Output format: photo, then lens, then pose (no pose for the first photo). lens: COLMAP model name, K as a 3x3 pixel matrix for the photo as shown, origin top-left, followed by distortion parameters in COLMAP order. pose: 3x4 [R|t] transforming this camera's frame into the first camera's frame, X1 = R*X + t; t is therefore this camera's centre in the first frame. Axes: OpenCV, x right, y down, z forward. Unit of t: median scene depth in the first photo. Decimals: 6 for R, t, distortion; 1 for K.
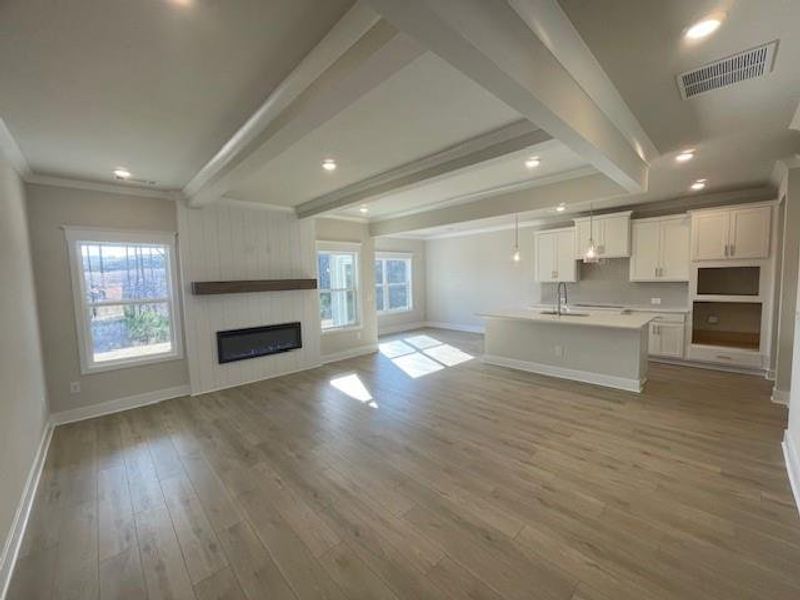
lens RADIAL K [[321.3, 0, 396.1], [0, 321.3, 299.4], [0, 0, 1]] dist [0.001201, 0.000025]
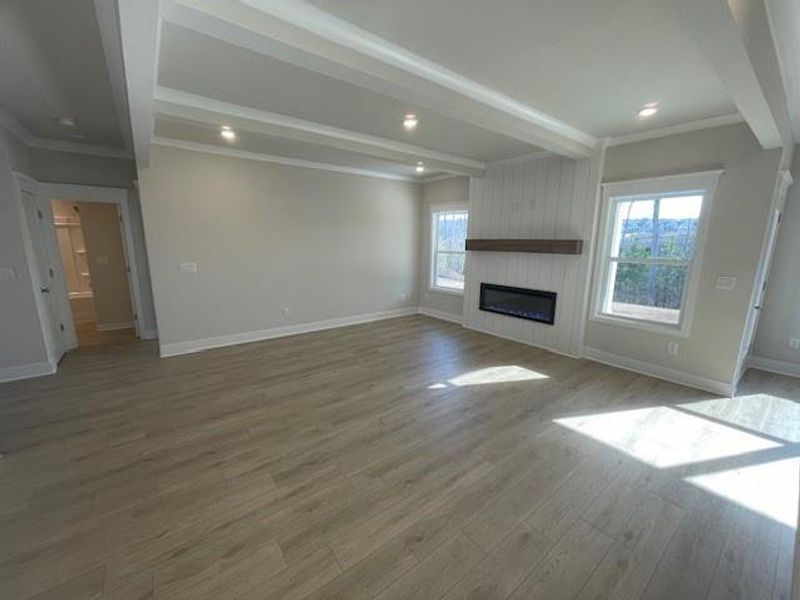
lens RADIAL K [[321.3, 0, 396.1], [0, 321.3, 299.4], [0, 0, 1]] dist [0.001201, 0.000025]
pose [[-0.102315, 0.206053, -0.973177, 0.659516], [-0.077091, 0.973727, 0.214274, -0.071074], [0.991760, 0.096946, -0.083742, 0.824947]]
